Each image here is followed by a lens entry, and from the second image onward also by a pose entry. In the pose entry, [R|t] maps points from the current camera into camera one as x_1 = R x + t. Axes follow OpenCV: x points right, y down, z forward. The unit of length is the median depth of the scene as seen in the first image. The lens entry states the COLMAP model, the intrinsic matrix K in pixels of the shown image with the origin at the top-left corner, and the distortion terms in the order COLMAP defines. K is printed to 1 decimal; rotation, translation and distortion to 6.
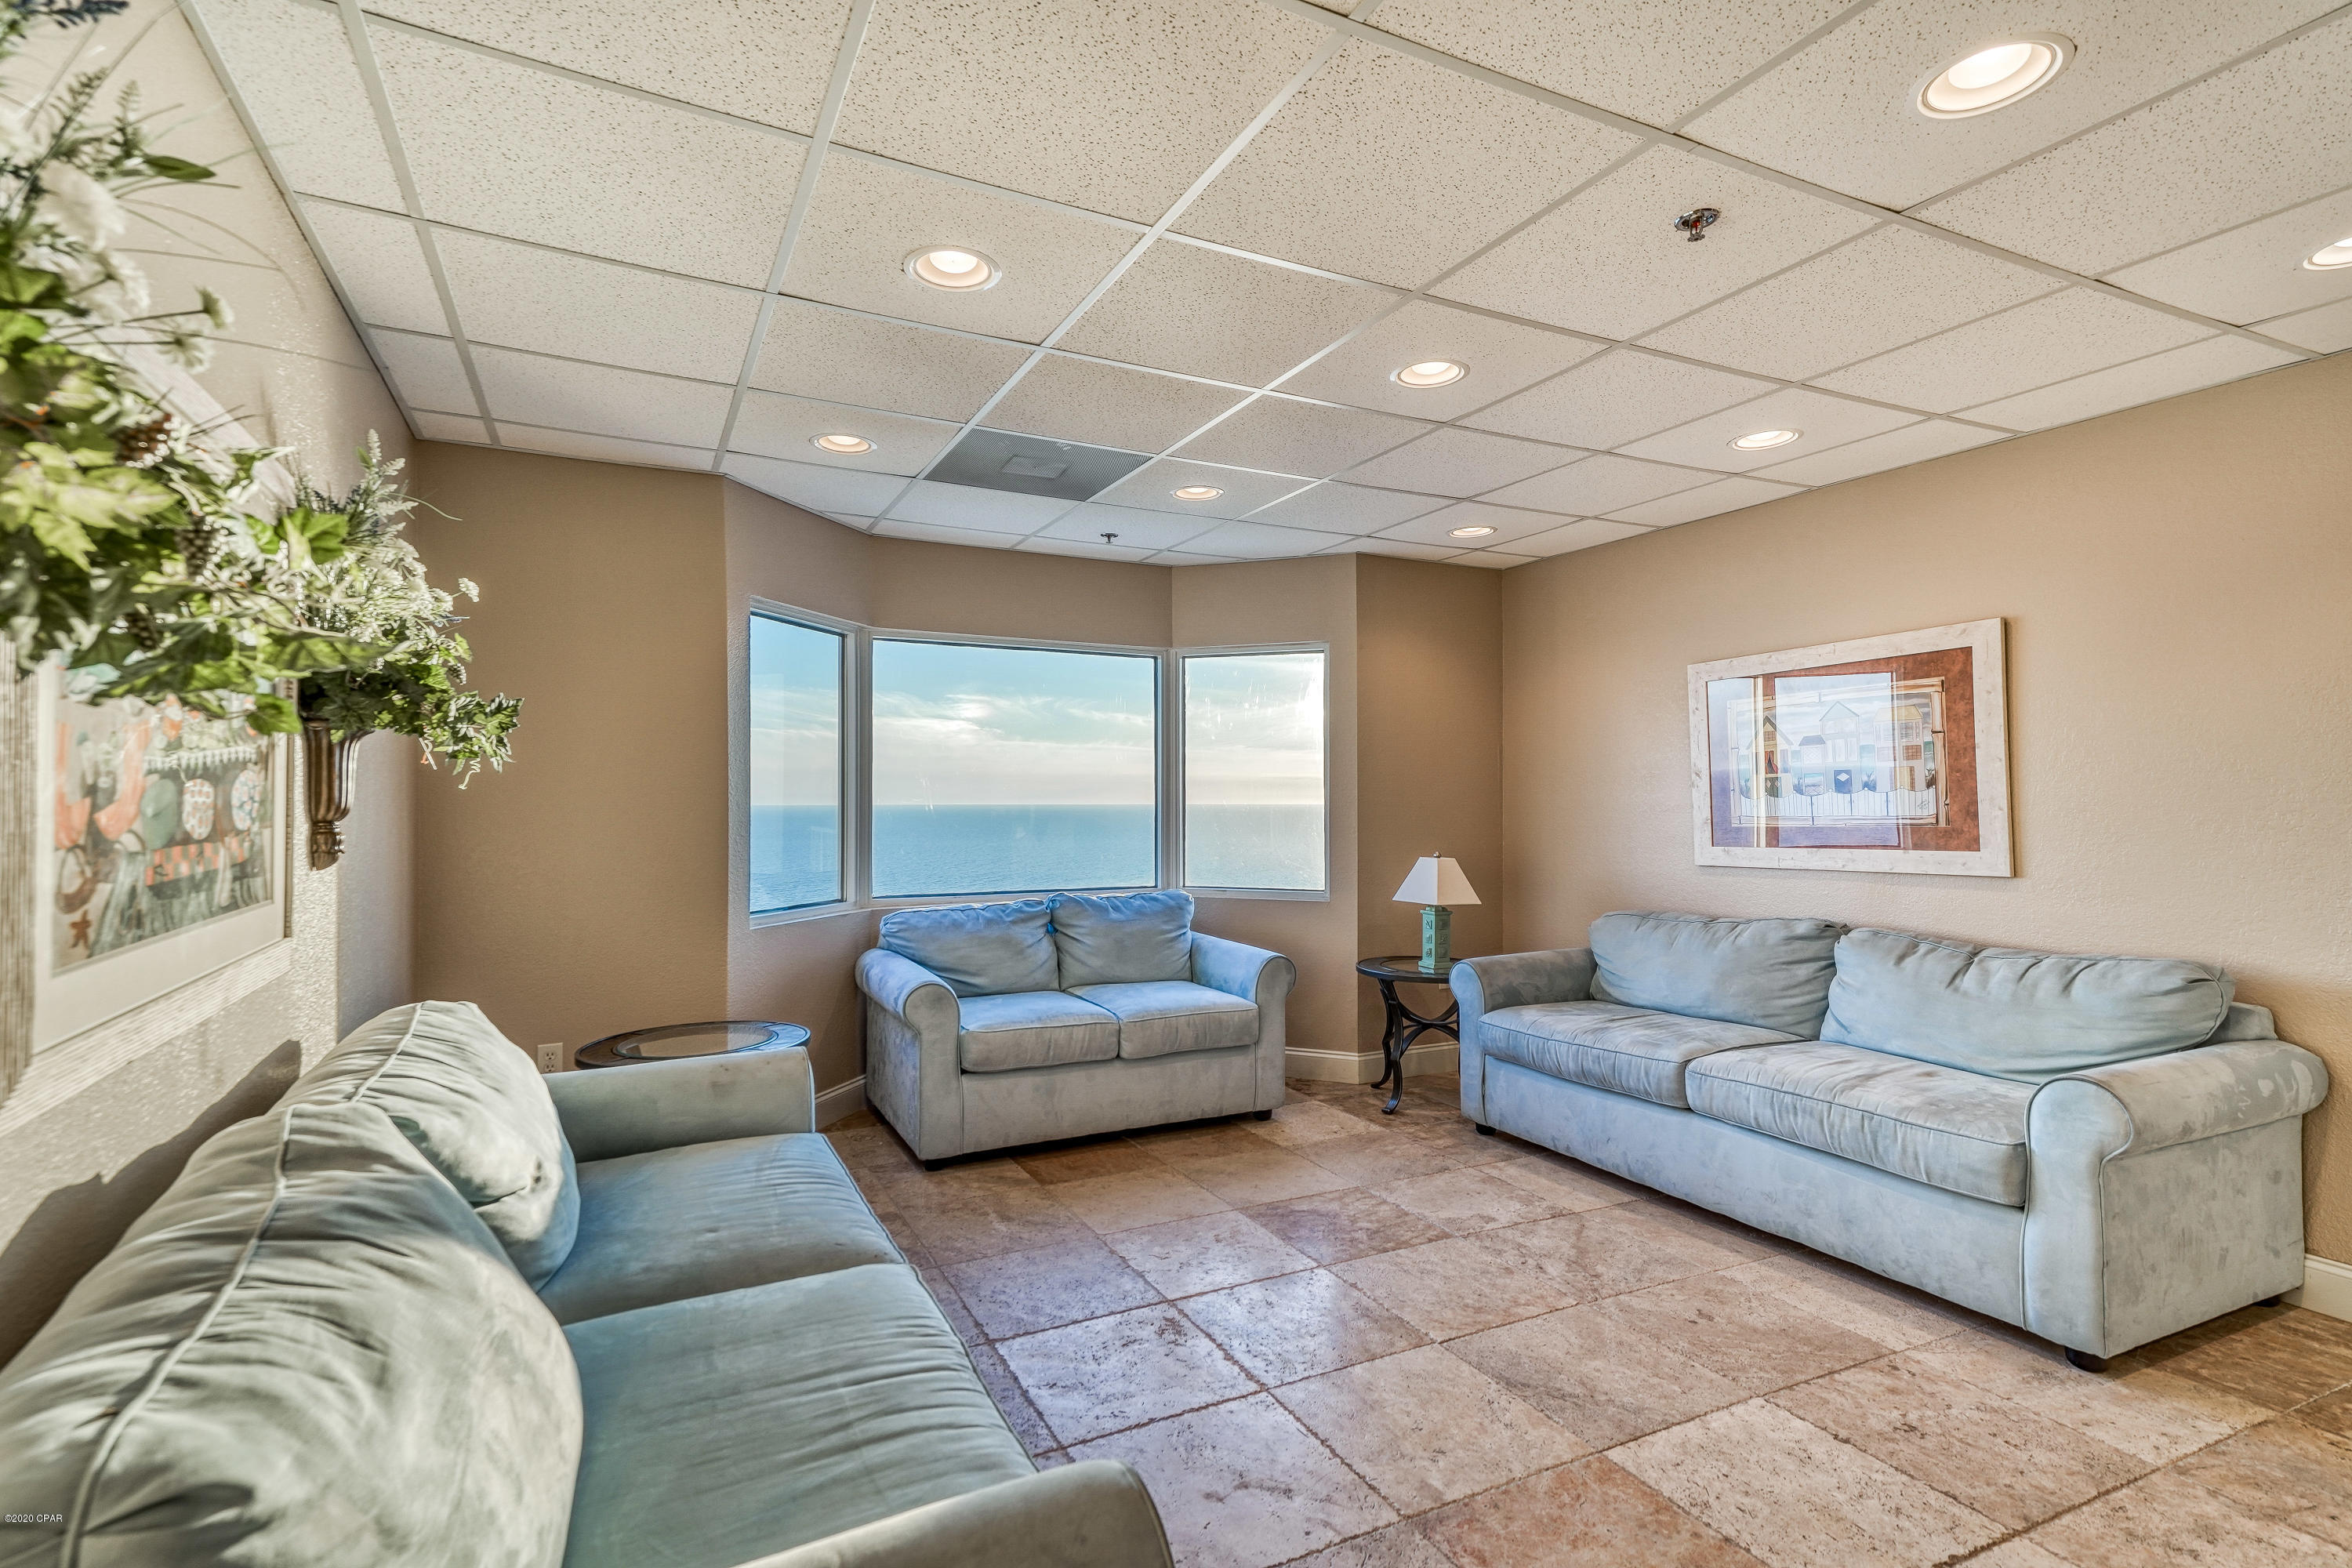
lens RADIAL K [[1089.3, 0, 1165.0], [0, 1089.3, 775.2], [0, 0, 1]] dist [0.052032, 0.000455]
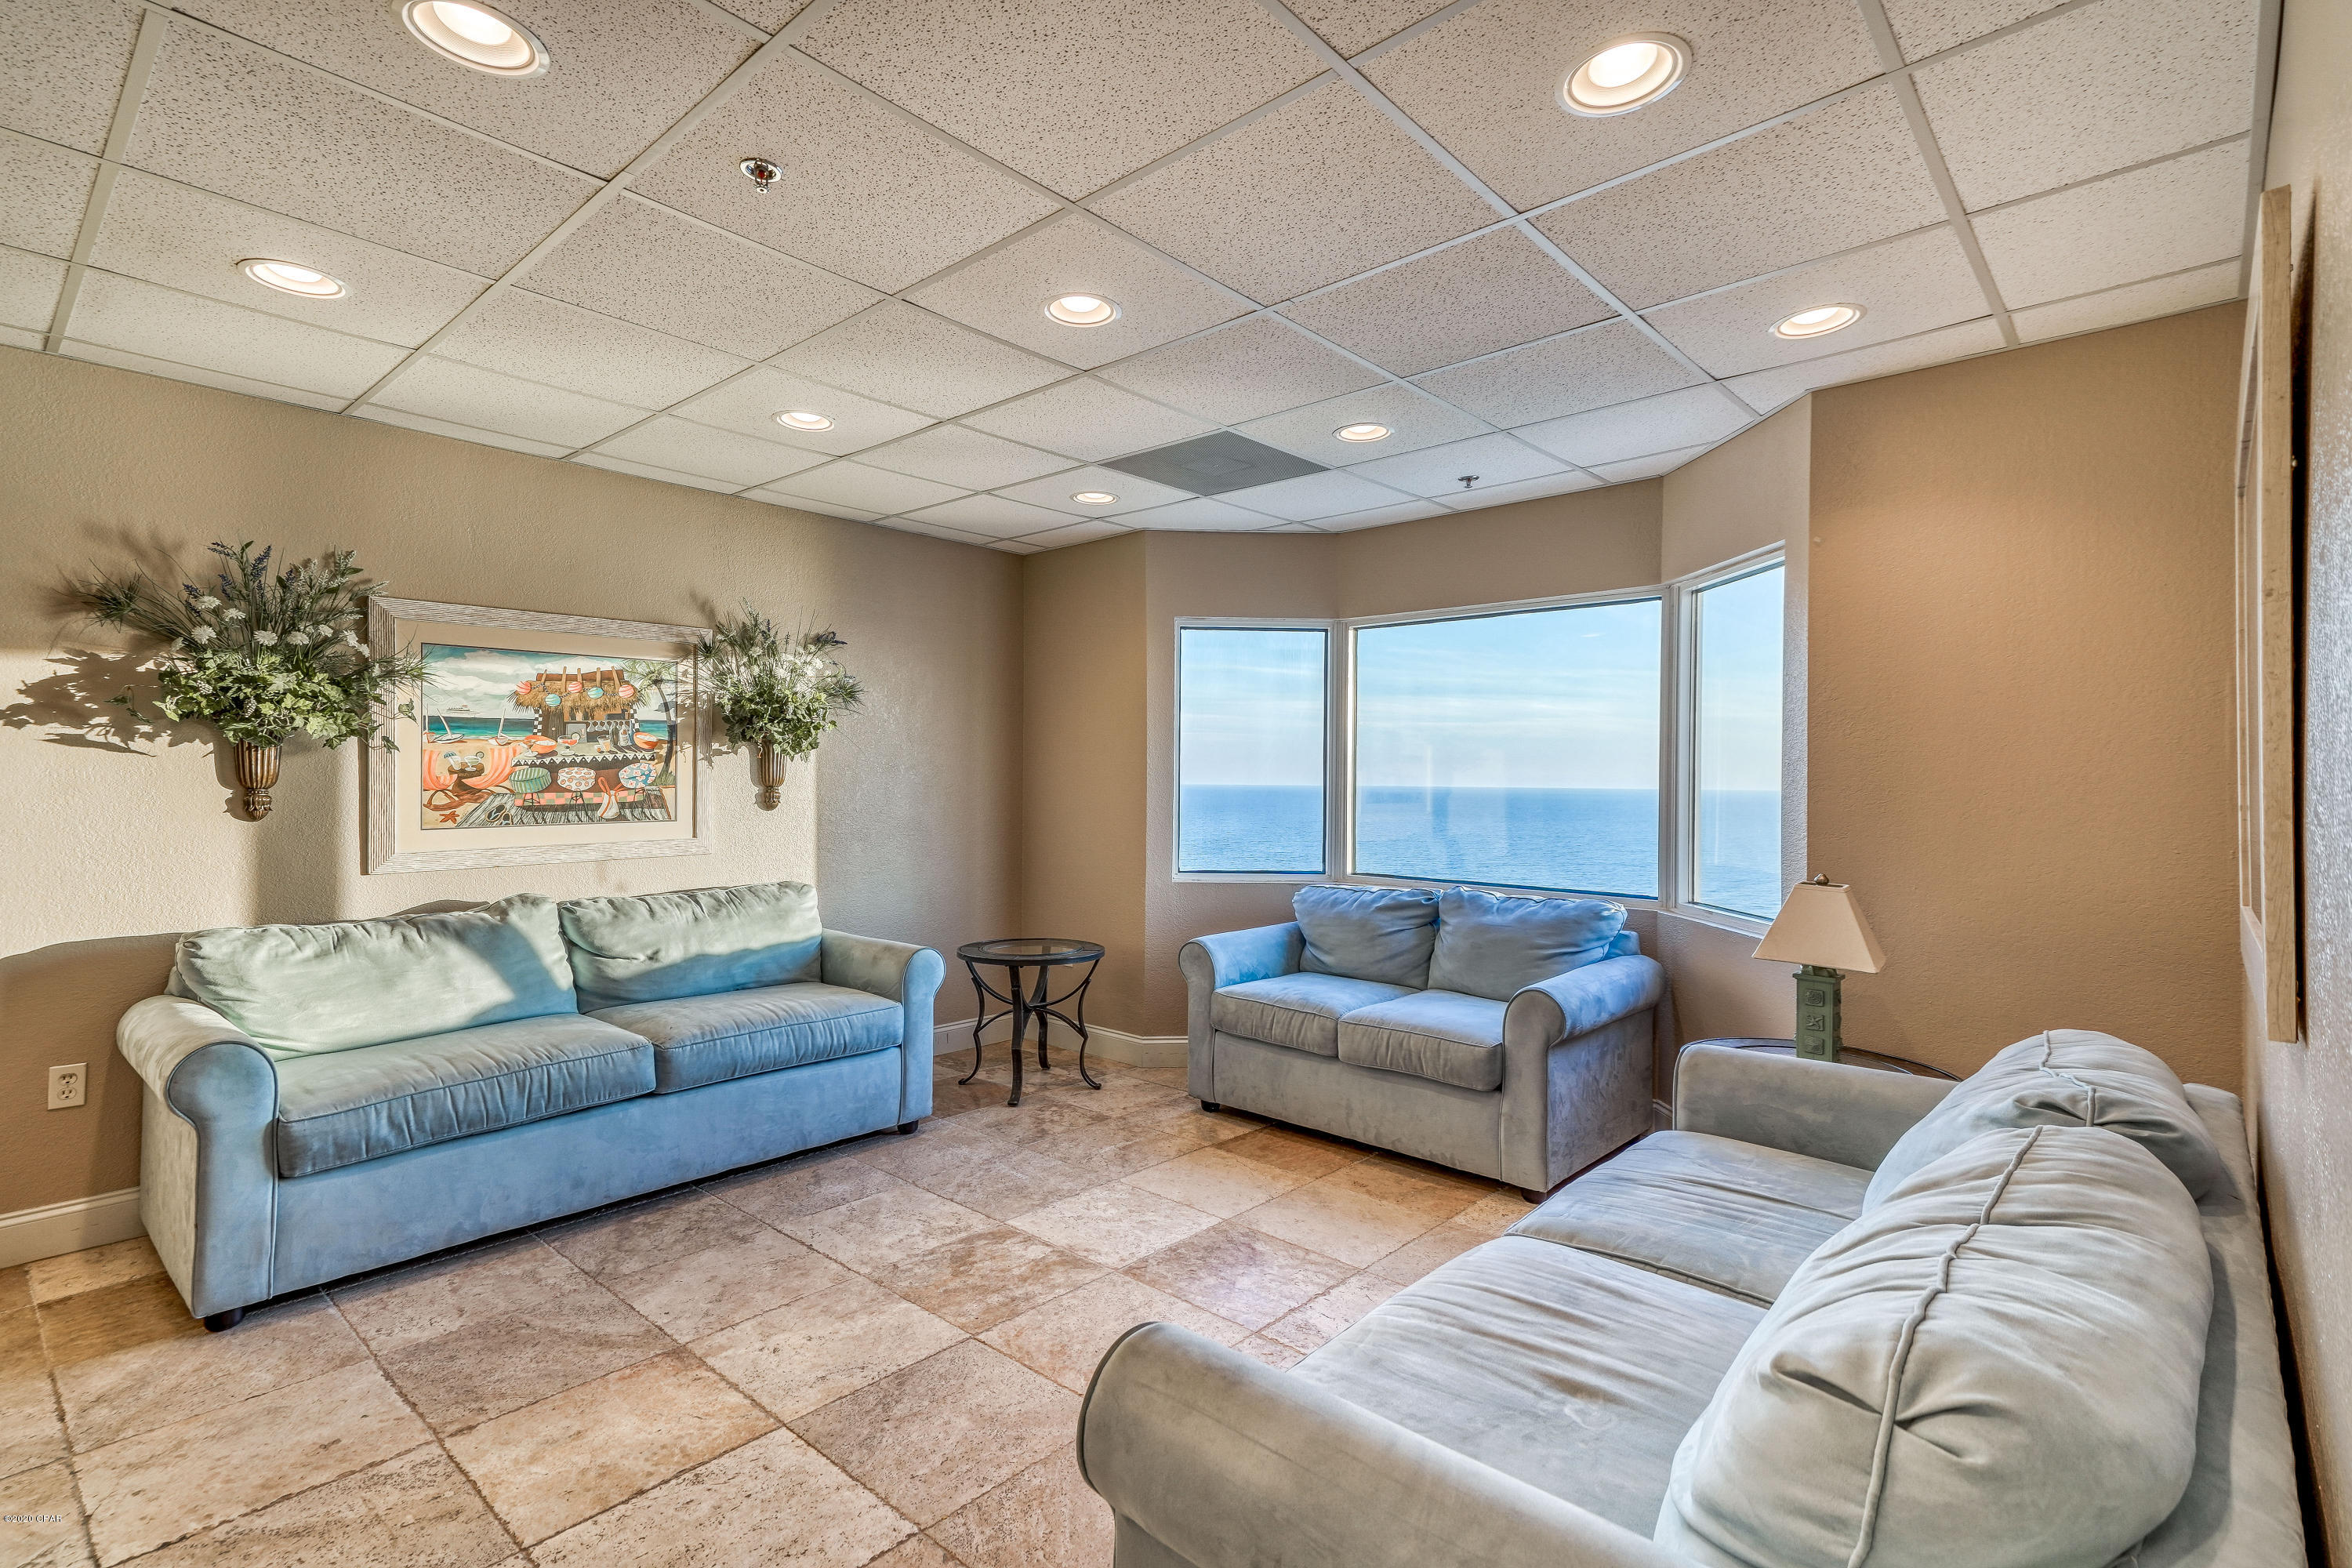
lens RADIAL K [[1089.3, 0, 1122.4], [0, 1089.3, 749.0], [0, 0, 1]] dist [0.052032, 0.000455]
pose [[0.361905, -0.025558, -0.931865, 0.813769], [0.013066, 0.999665, -0.022343, 0.014816], [0.932123, -0.004090, 0.362118, 0.520606]]
